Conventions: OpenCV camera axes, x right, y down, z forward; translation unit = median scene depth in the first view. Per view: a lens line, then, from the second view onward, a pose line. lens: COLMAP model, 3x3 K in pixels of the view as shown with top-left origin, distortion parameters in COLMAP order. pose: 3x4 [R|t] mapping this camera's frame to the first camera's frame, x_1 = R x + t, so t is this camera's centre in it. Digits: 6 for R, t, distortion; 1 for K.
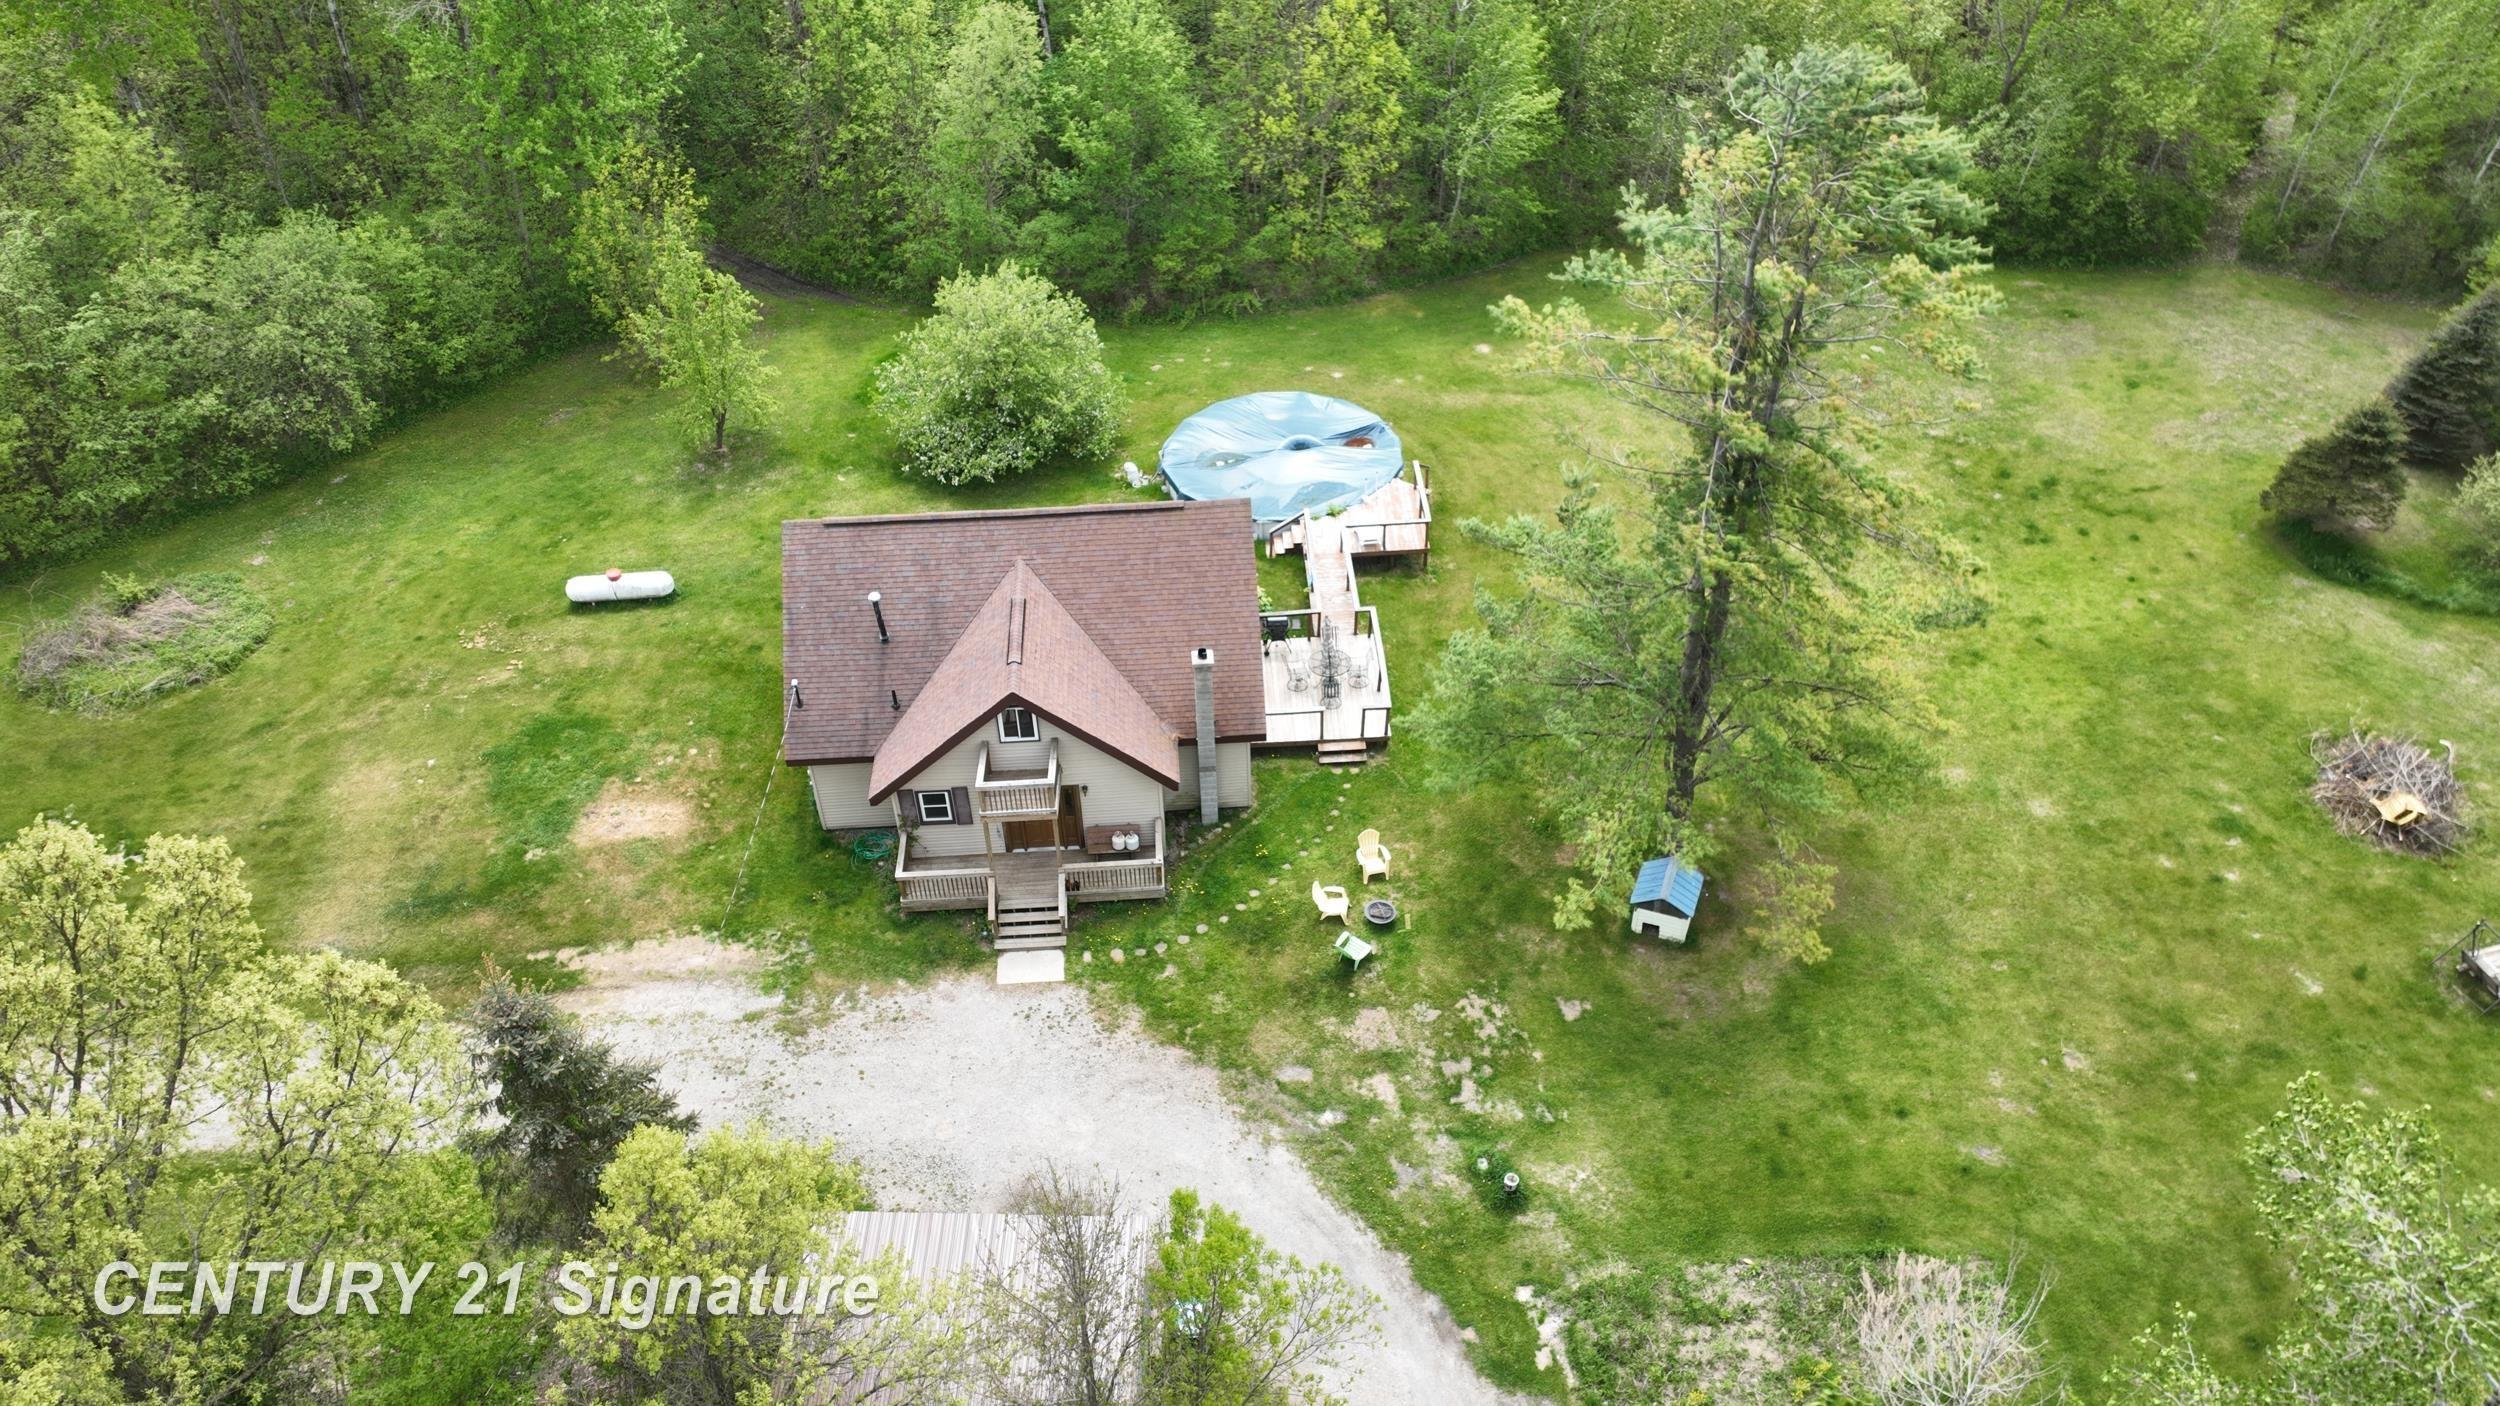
lens RADIAL K [[1763.7, 0, 1249.3], [0, 1763.7, 695.5], [0, 0, 1]] dist [0.005074, 0.002730]
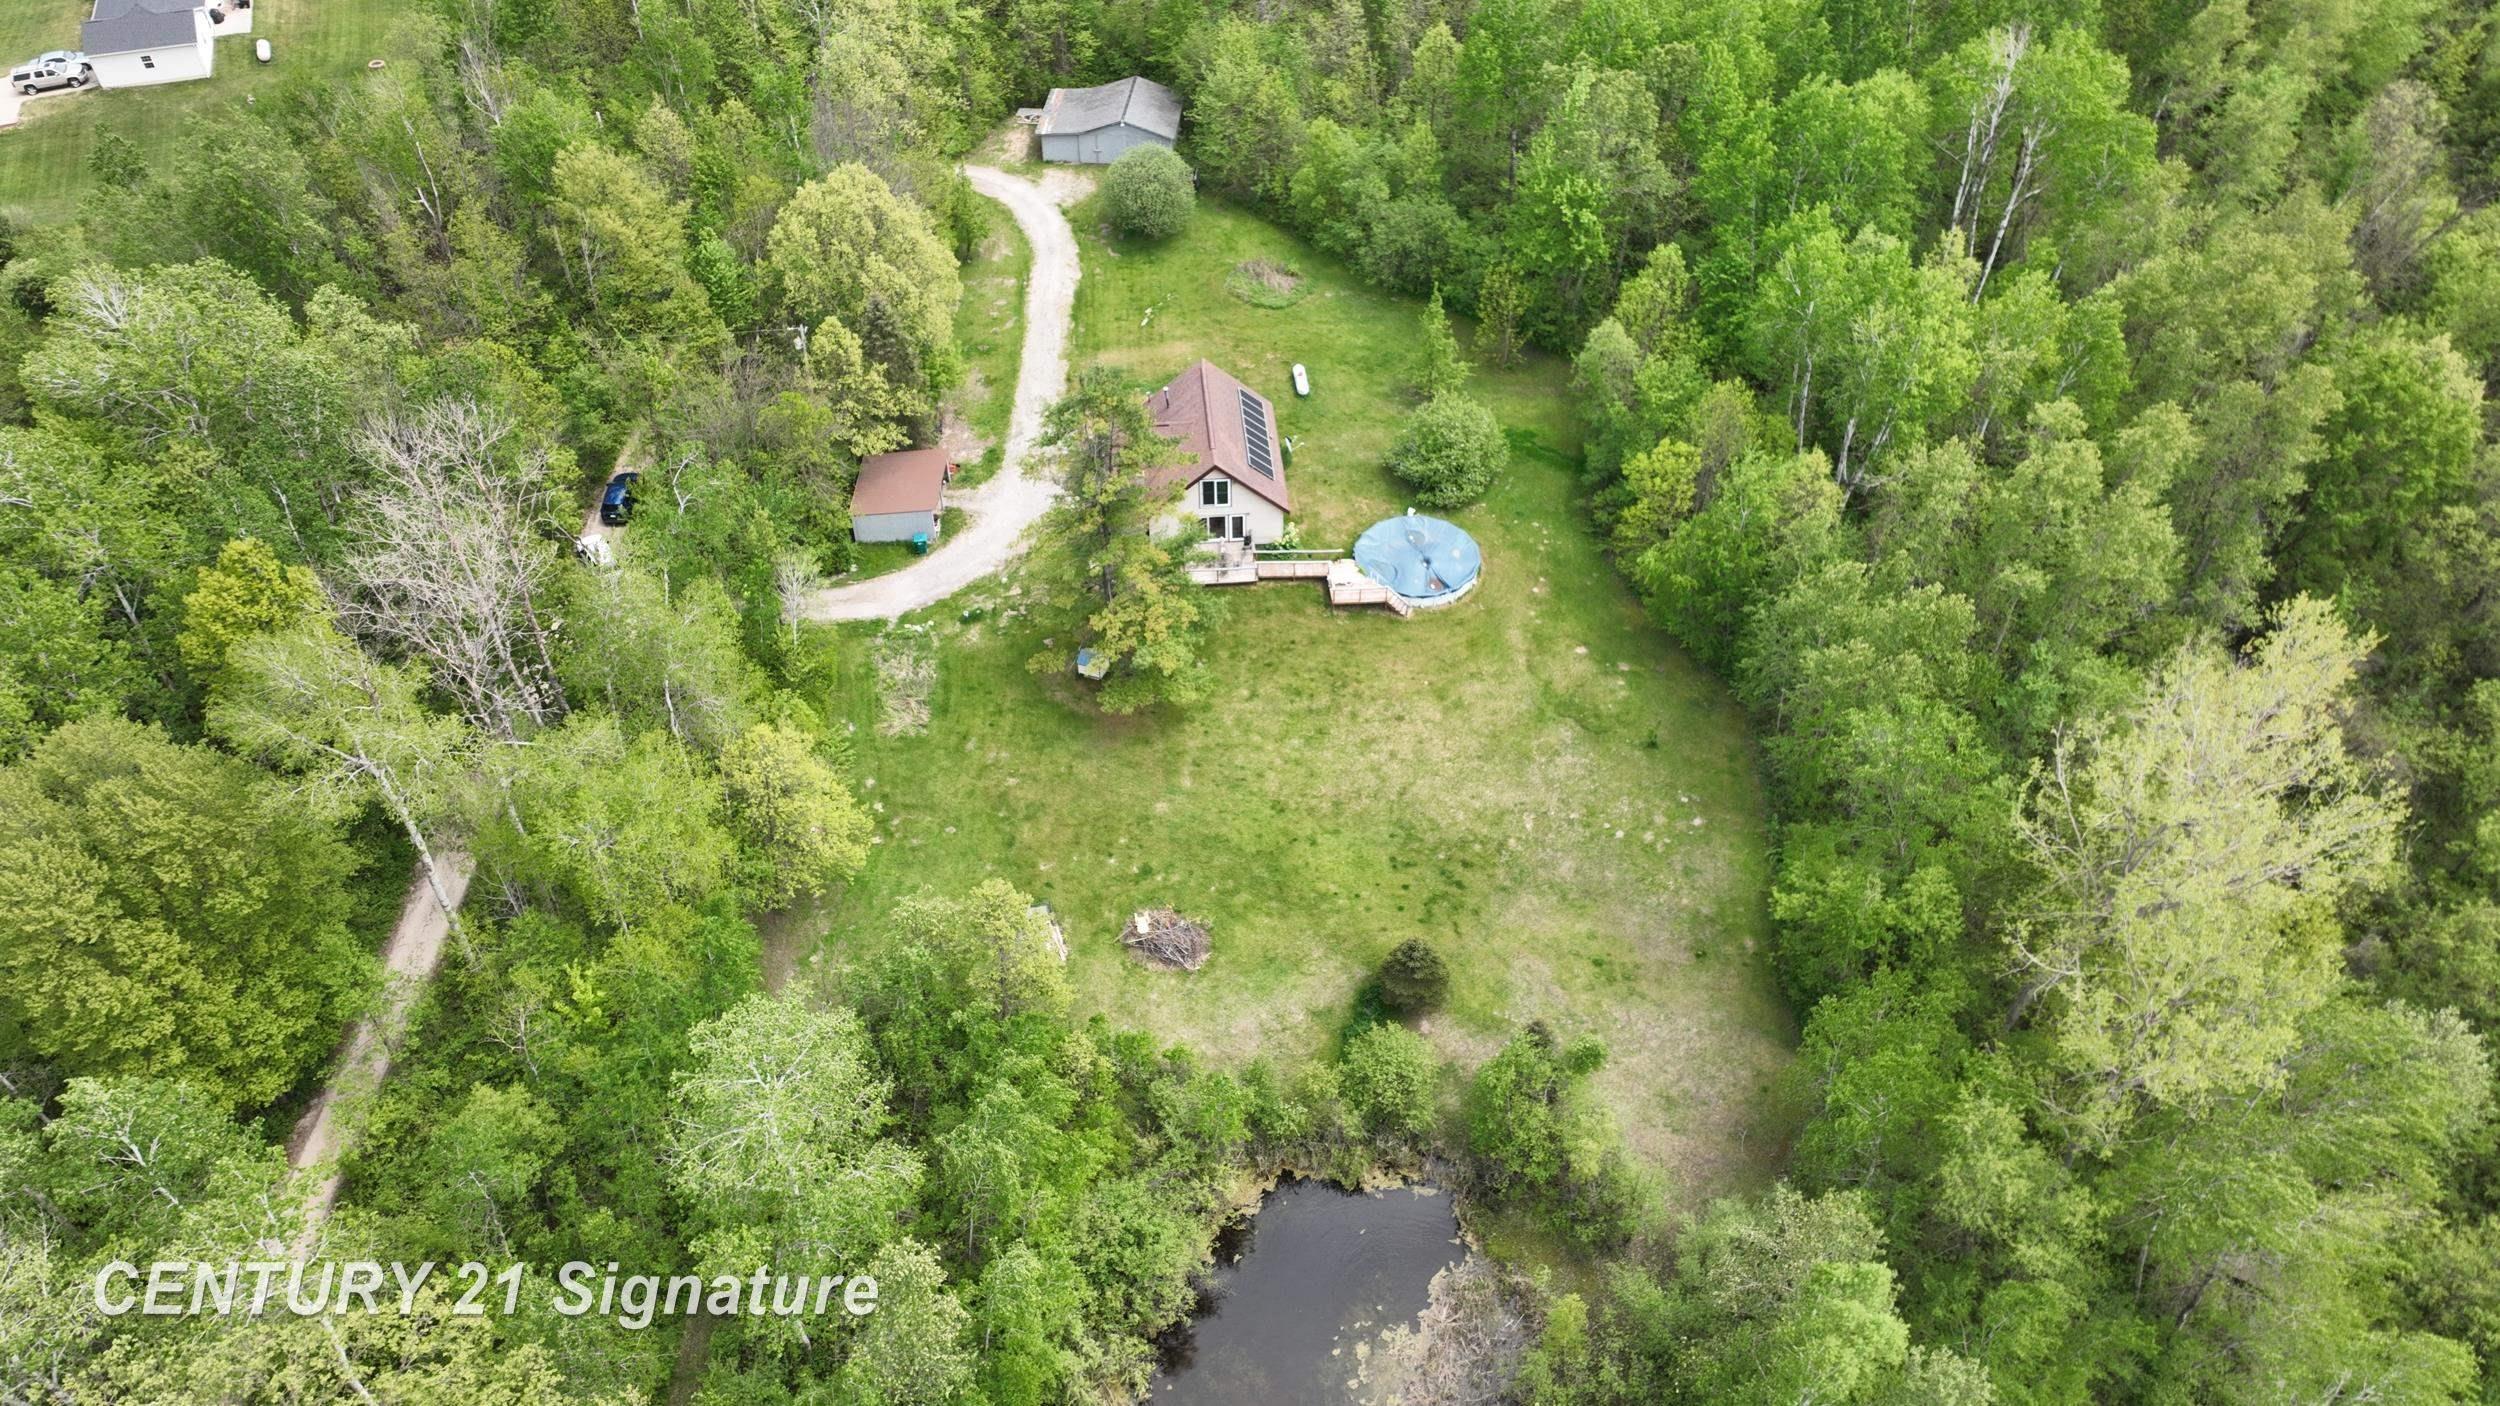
lens RADIAL K [[1763.7, 0, 1249.3], [0, 1763.7, 690.7], [0, 0, 1]] dist [0.005074, 0.002730]
pose [[0.025956, 0.706719, -0.707018, 1.952001], [-0.638421, 0.555959, 0.532286, -1.270899], [0.769249, 0.437559, 0.465615, 0.048249]]
